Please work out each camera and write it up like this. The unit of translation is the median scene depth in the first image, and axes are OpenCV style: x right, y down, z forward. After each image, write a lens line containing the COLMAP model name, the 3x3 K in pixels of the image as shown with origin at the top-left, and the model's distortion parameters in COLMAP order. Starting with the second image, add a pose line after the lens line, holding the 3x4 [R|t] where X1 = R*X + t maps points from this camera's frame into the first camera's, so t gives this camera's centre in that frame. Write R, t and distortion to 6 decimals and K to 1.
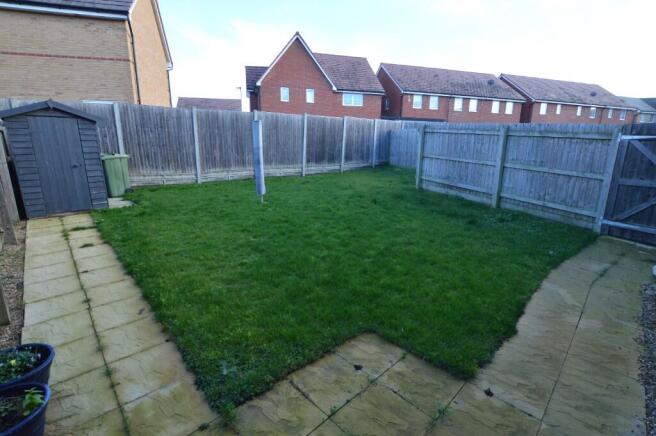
lens RADIAL K [[301.9, 0, 327.9], [0, 301.9, 219.4], [0, 0, 1]] dist [-0.027956, 0.002951]
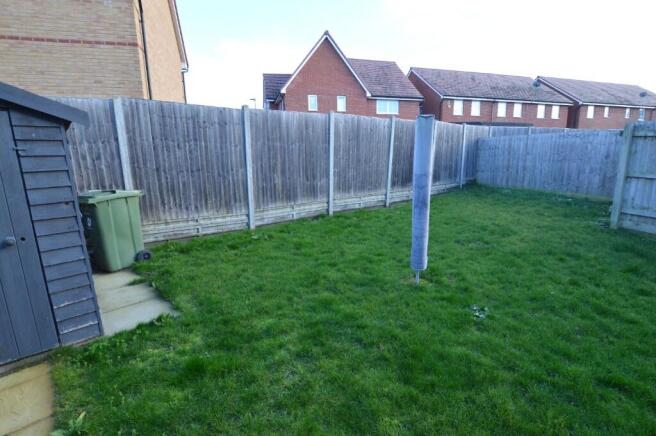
lens RADIAL K [[301.9, 0, 327.6], [0, 301.9, 219.5], [0, 0, 1]] dist [-0.027956, 0.002951]
pose [[0.999512, -0.031125, -0.002706, -0.229467], [0.030979, 0.998580, -0.043343, -0.090578], [0.004051, 0.043238, 0.999057, 0.320270]]
